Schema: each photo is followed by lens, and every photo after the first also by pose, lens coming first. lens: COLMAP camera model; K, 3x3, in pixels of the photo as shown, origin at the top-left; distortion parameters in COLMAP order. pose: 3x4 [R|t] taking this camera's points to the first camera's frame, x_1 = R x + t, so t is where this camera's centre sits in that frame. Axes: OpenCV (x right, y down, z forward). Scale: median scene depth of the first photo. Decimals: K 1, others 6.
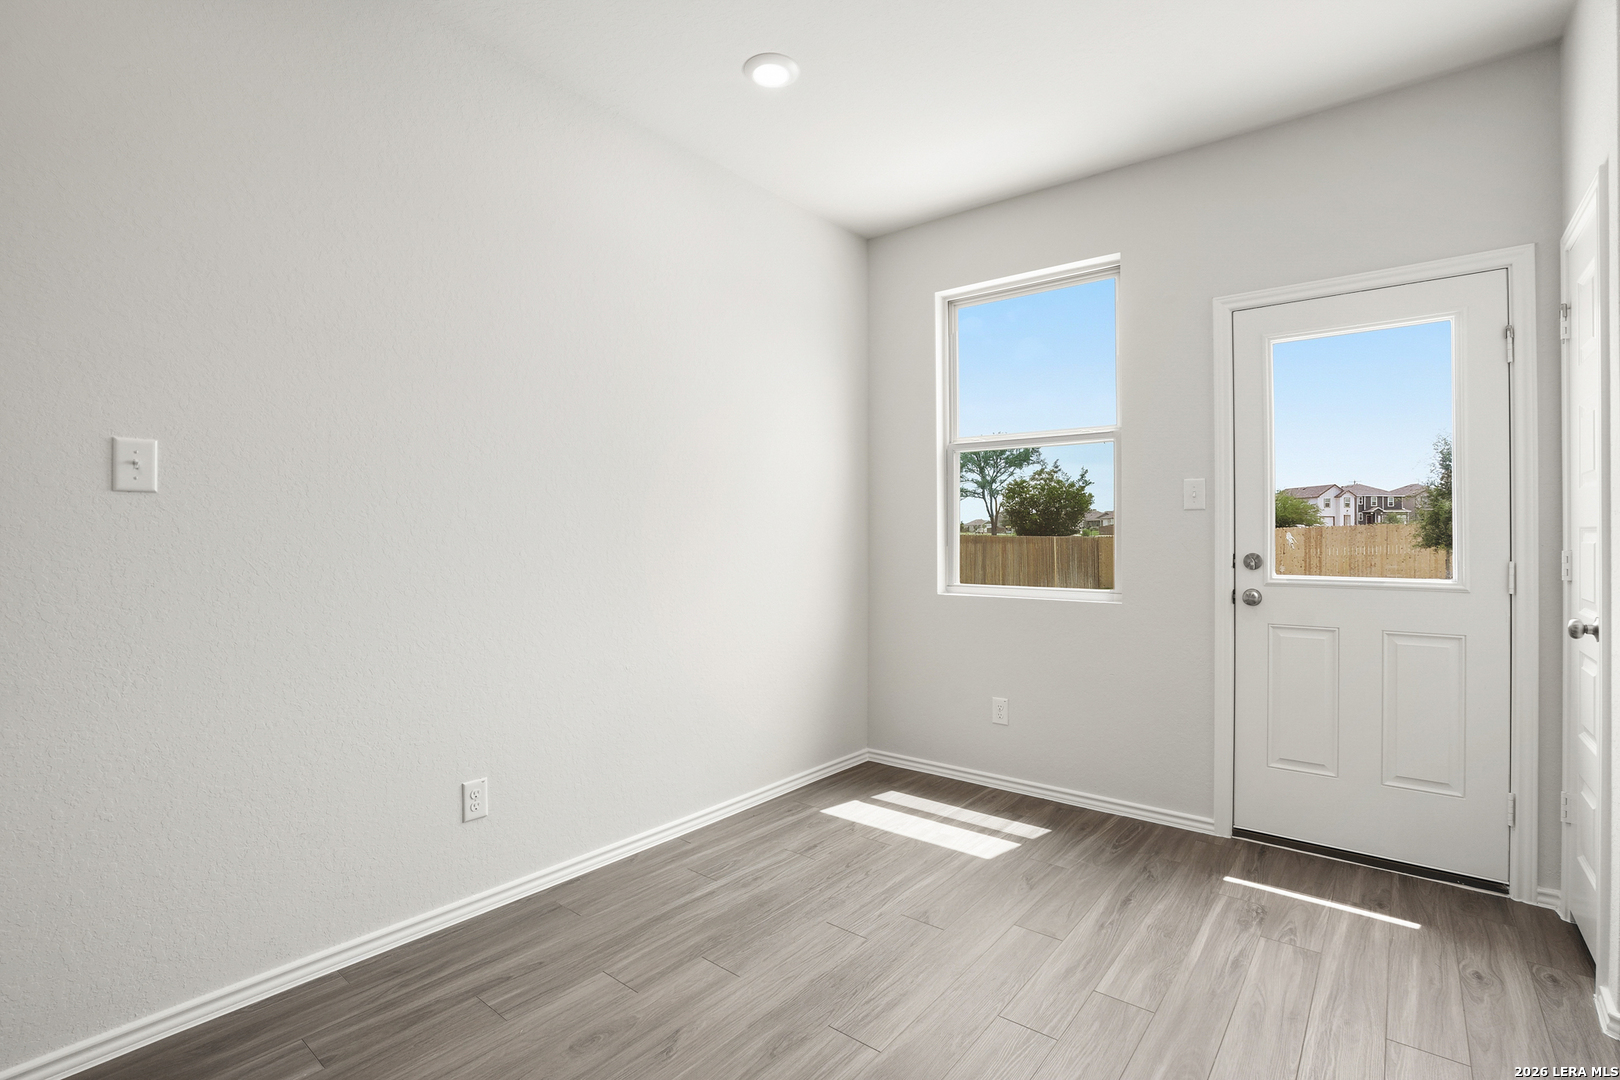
lens RADIAL K [[769.6, 0, 810.0], [0, 769.6, 540.0], [0, 0, 1]] dist [-0.001841, -0.000104]
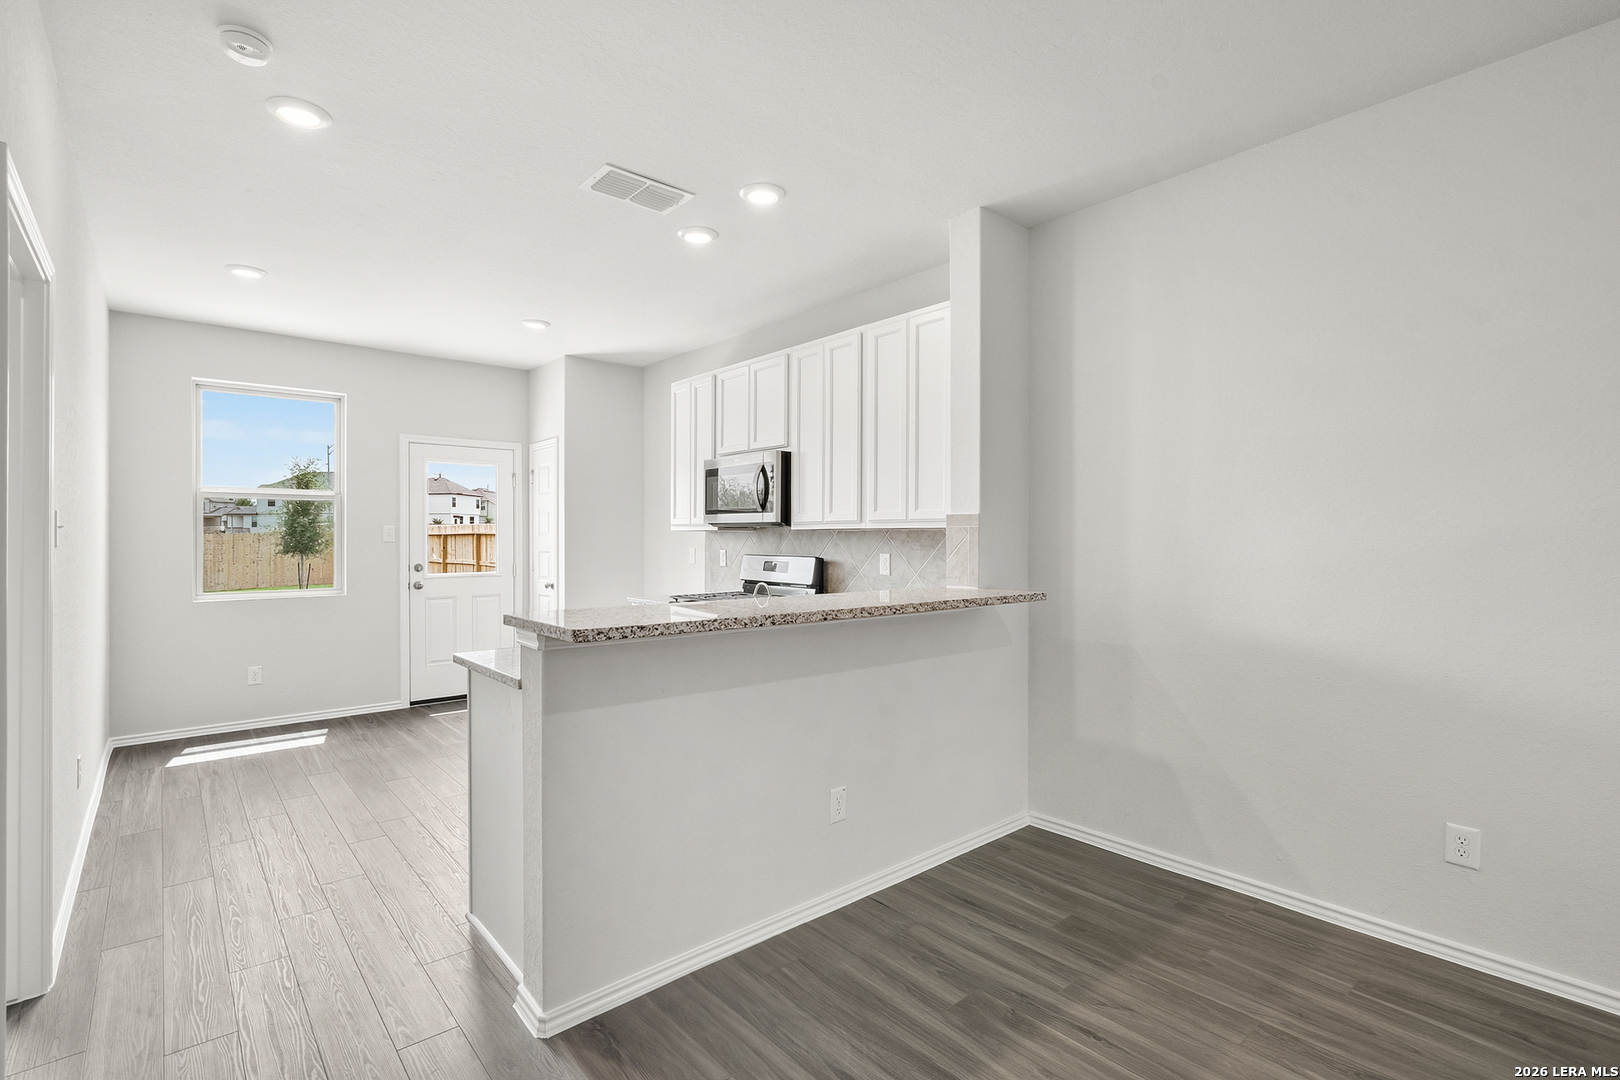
lens RADIAL K [[732.7, 0, 810.0], [0, 732.7, 540.0], [0, 0, 1]] dist [0.010269, -0.000375]
pose [[0.182832, -0.000591, 0.983144, -1.133793], [0.004902, 0.999988, -0.000310, -0.038944], [-0.983132, 0.004876, 0.182832, -0.368113]]
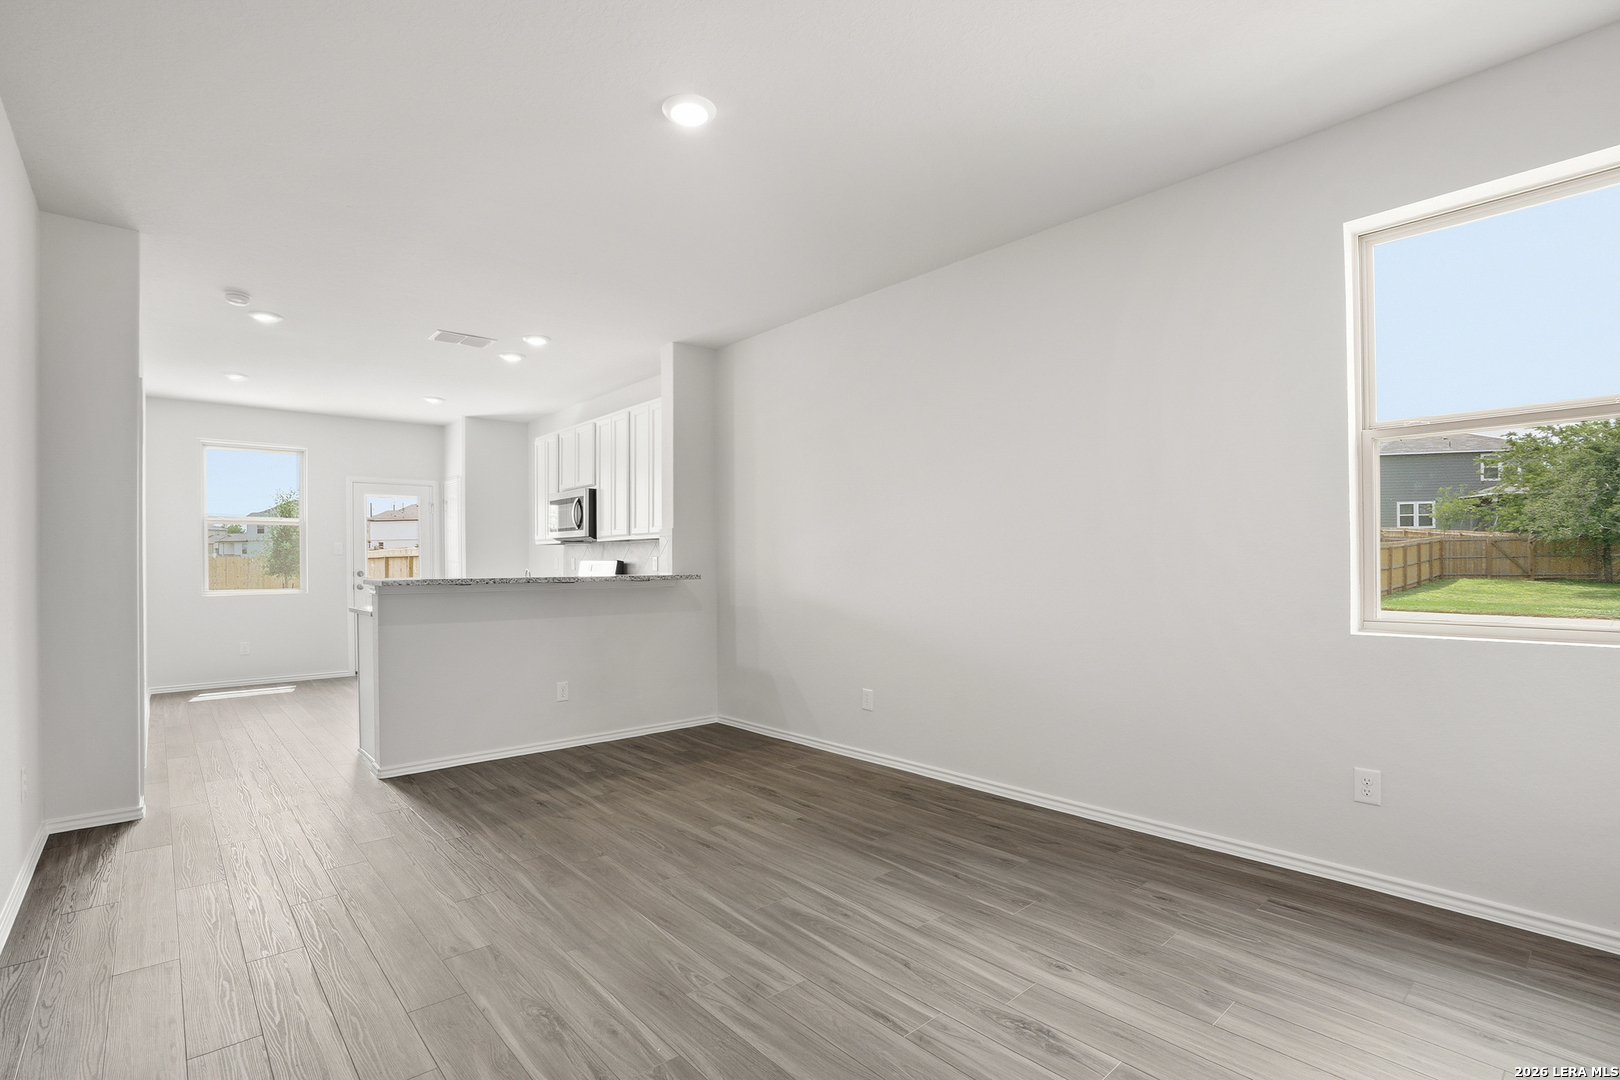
lens RADIAL K [[790.5, 0, 808.9], [0, 790.5, 565.5], [0, 0, 1]] dist [0.000032, 0.001038]
pose [[0.209038, -0.001538, 0.977906, -1.865174], [0.012684, 0.999919, -0.001139, 0.022131], [-0.977825, 0.012642, 0.209041, -1.174301]]
